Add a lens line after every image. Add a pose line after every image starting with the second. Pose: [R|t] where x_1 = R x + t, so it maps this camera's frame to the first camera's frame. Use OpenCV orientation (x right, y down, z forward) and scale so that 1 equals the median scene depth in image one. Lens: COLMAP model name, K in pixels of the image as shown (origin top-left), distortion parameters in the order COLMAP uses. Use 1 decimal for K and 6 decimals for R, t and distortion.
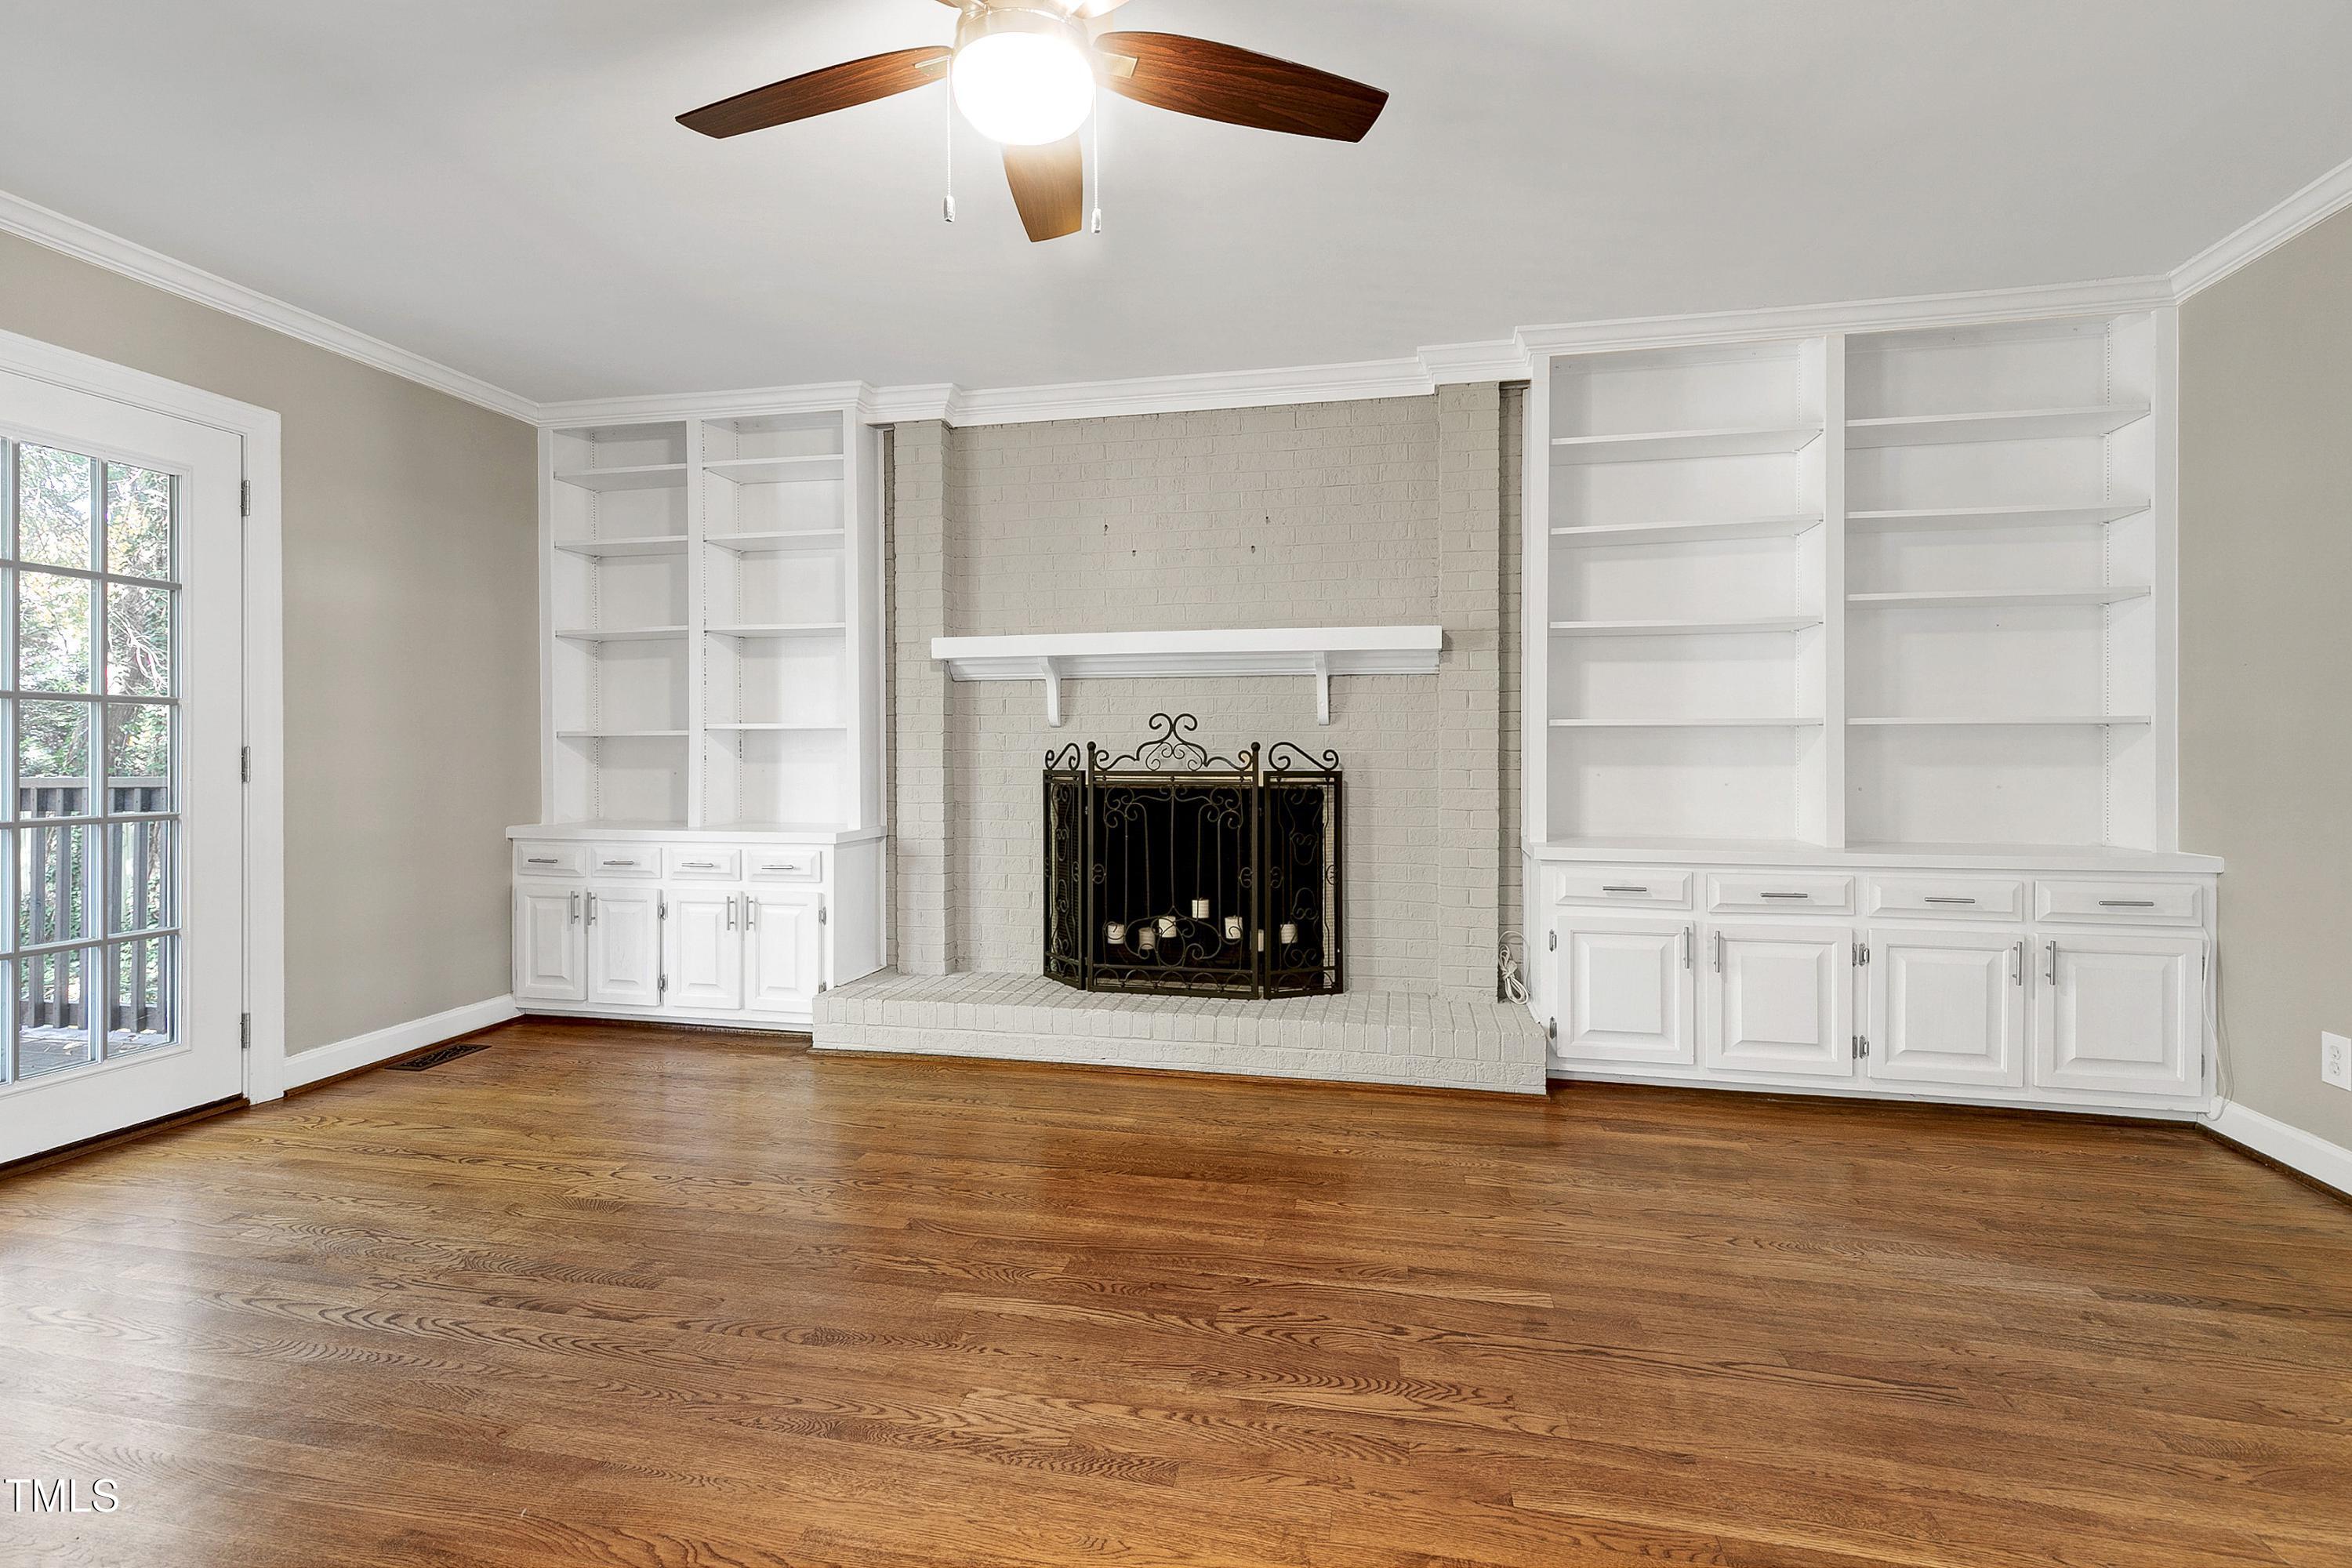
lens RADIAL K [[1086.6, 0, 1174.7], [0, 1086.6, 758.1], [0, 0, 1]] dist [0.008303, -0.001186]
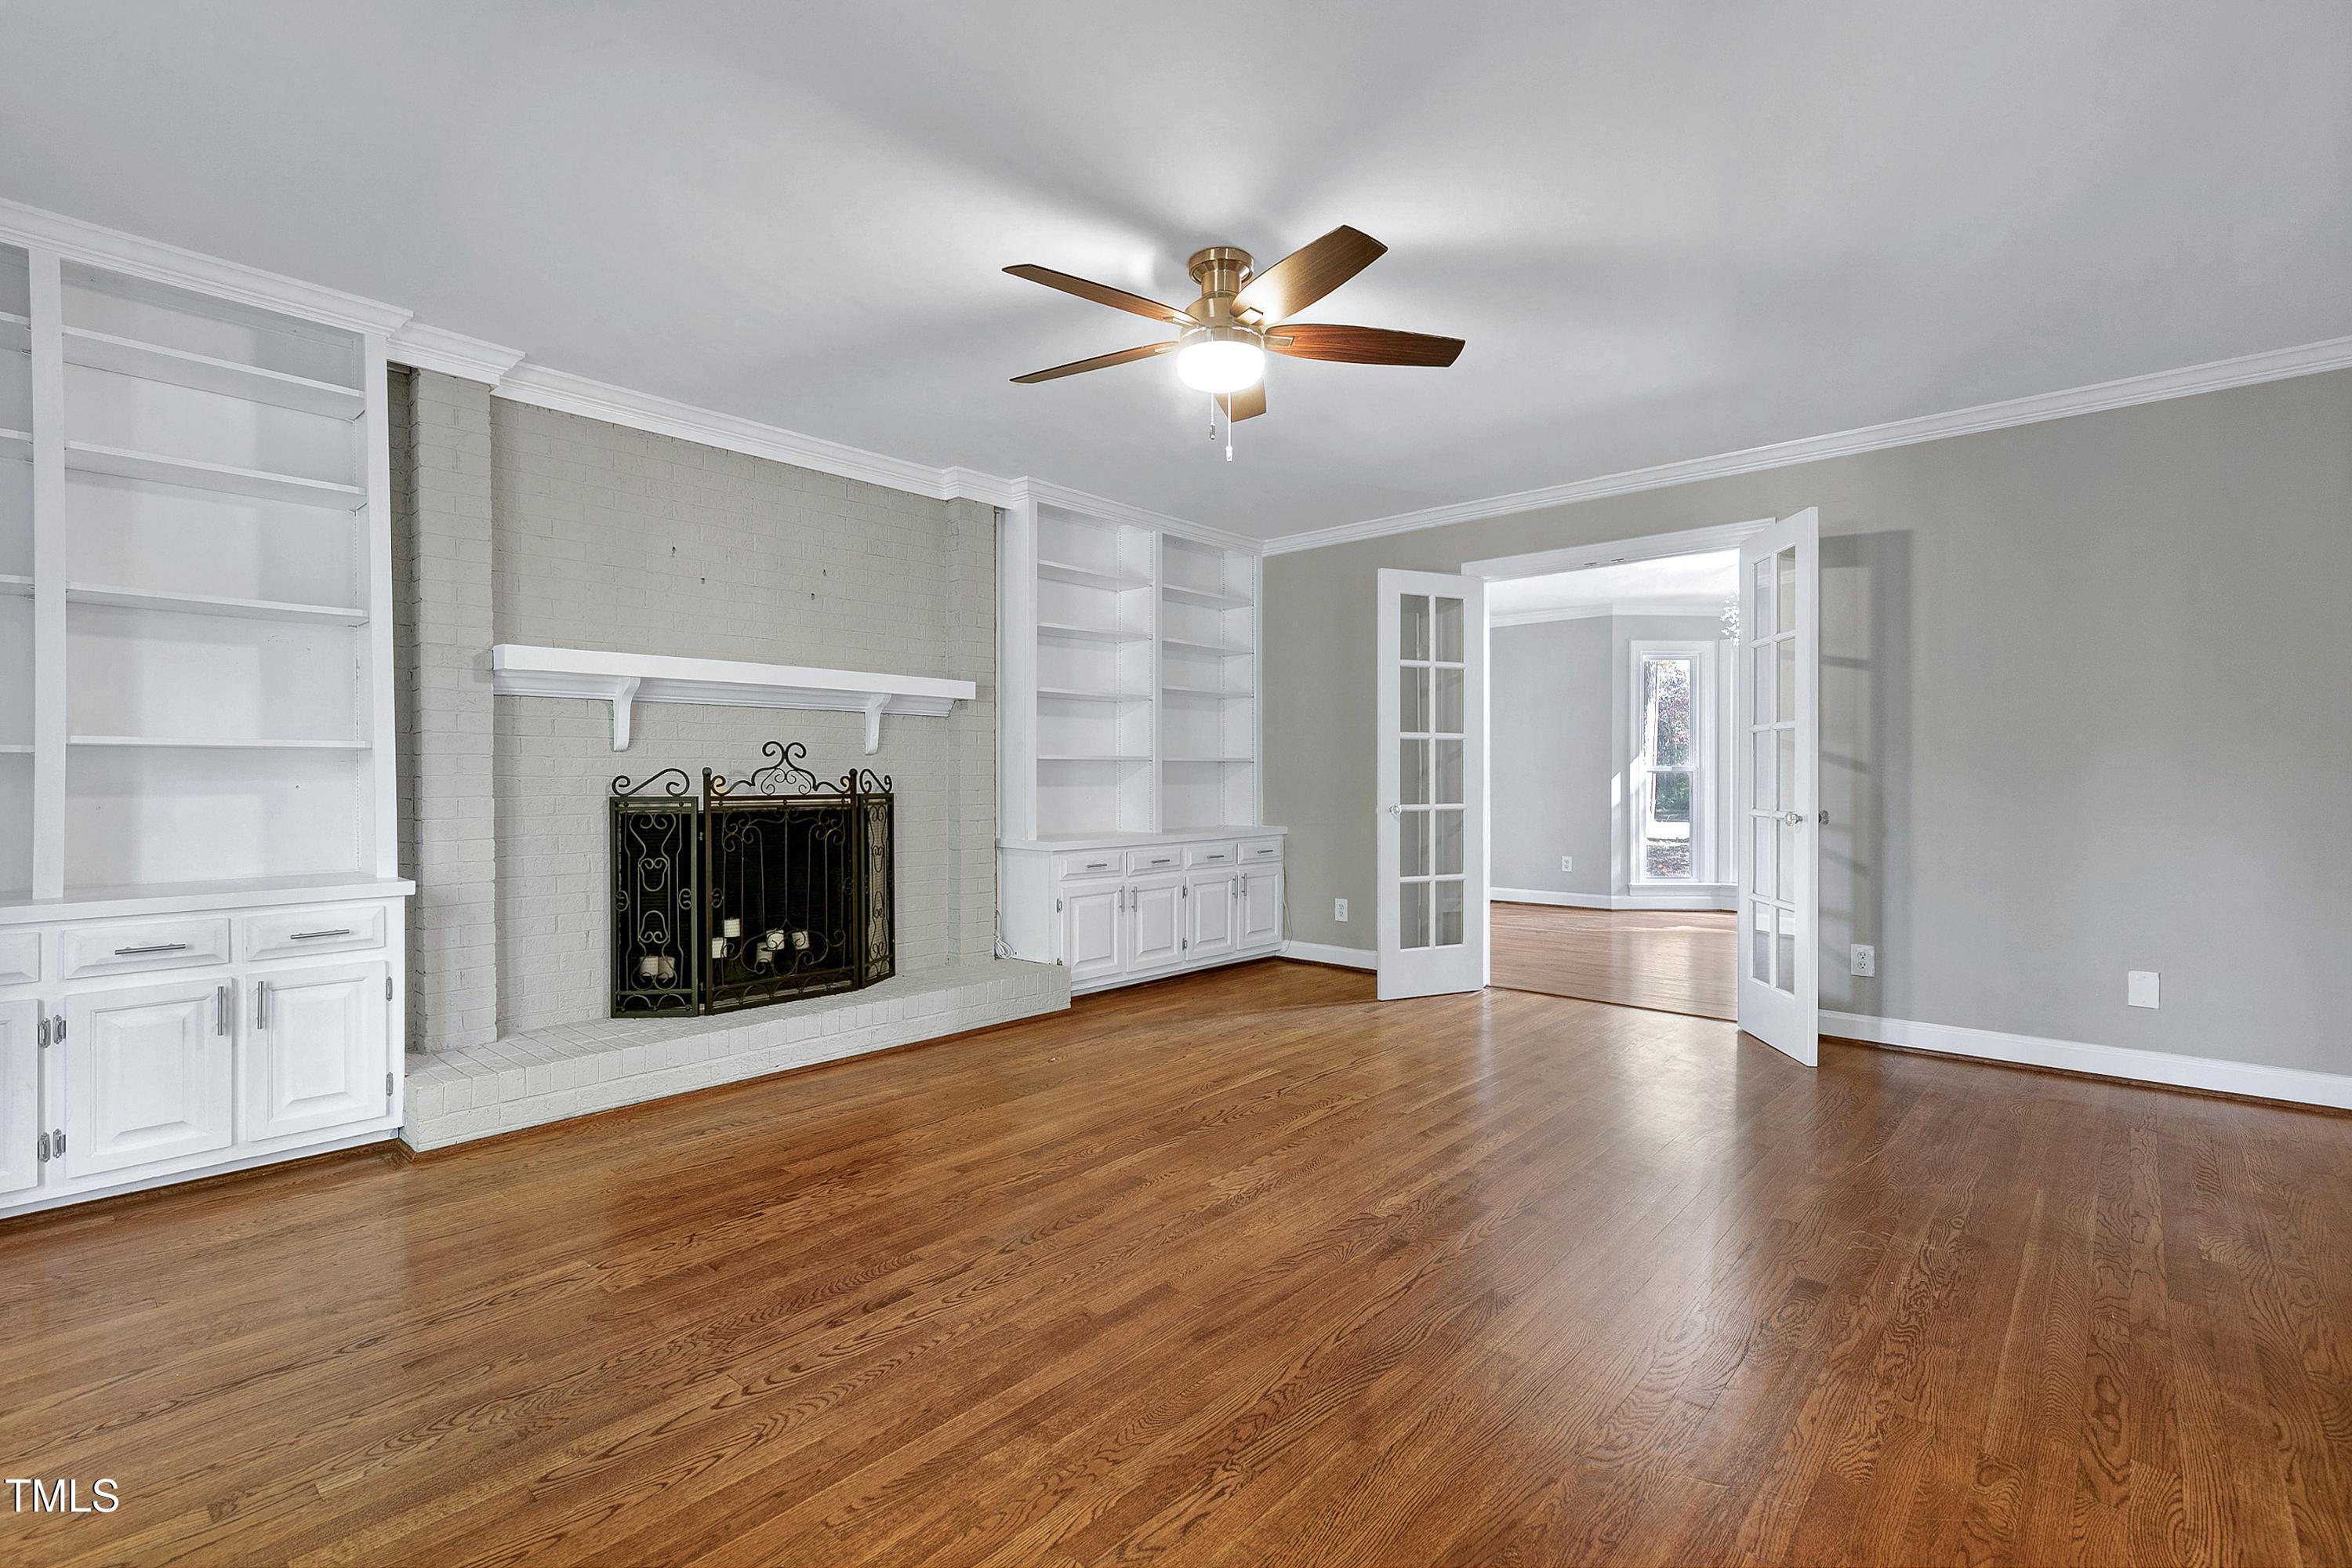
lens RADIAL K [[1086.6, 0, 1172.9], [0, 1086.6, 785.5], [0, 0, 1]] dist [0.008303, -0.001186]
pose [[0.488287, -0.008874, 0.872638, -0.764895], [0.006736, 0.999957, 0.006399, -0.002078], [-0.872657, 0.002754, 0.488325, 0.133953]]
